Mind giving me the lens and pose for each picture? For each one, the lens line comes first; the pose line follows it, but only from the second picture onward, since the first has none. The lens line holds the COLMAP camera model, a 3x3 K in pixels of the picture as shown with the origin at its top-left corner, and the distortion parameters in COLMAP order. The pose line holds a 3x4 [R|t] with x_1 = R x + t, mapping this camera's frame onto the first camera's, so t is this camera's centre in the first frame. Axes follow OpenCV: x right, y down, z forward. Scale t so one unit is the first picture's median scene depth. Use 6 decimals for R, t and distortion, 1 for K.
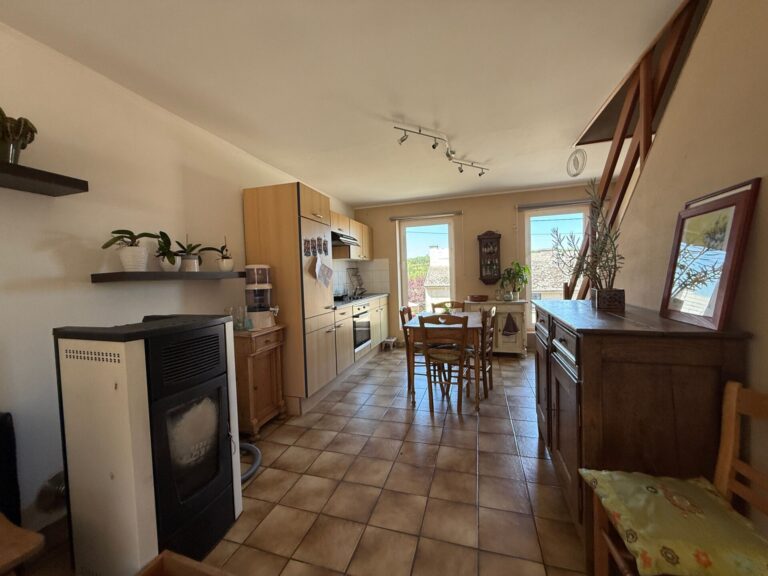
lens RADIAL K [[304.2, 0, 384.0], [0, 304.2, 288.0], [0, 0, 1]] dist [0.000151, 0.000077]
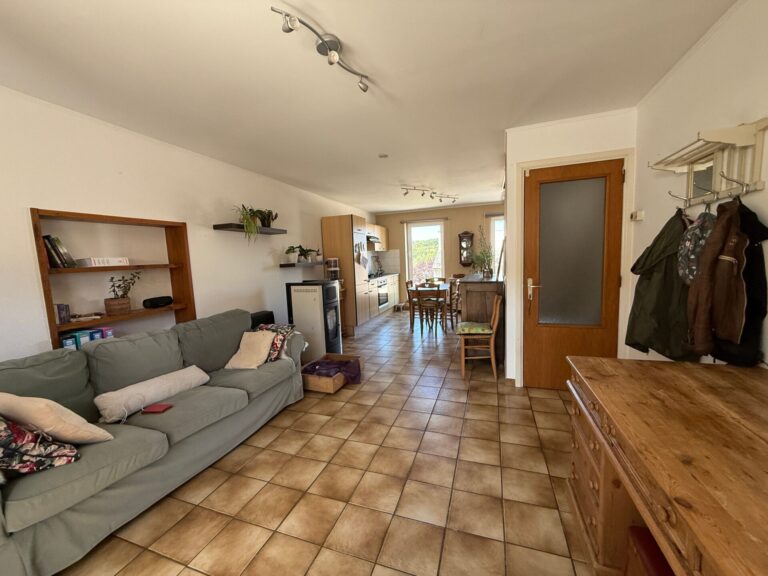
lens RADIAL K [[304.2, 0, 384.0], [0, 304.2, 288.0], [0, 0, 1]] dist [0.000151, 0.000077]
pose [[0.999205, -0.004408, -0.039633, -0.002815], [0.006696, 0.998306, 0.057803, 0.004699], [0.039311, -0.058022, 0.997541, -0.655340]]
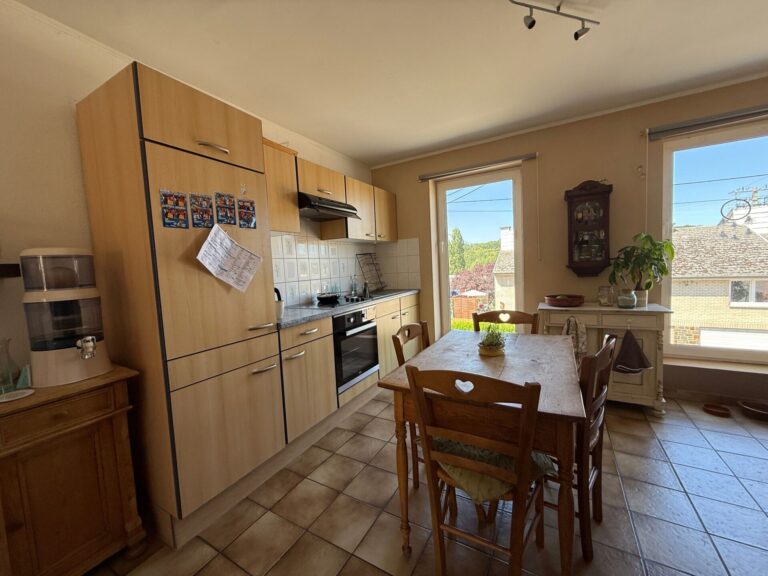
lens RADIAL K [[304.2, 0, 384.0], [0, 304.2, 288.0], [0, 0, 1]] dist [0.000151, 0.000077]
pose [[0.975210, 0.001848, -0.221272, 0.124595], [0.007813, 0.999054, 0.042779, -0.021046], [0.221141, -0.043447, 0.974274, 0.437385]]
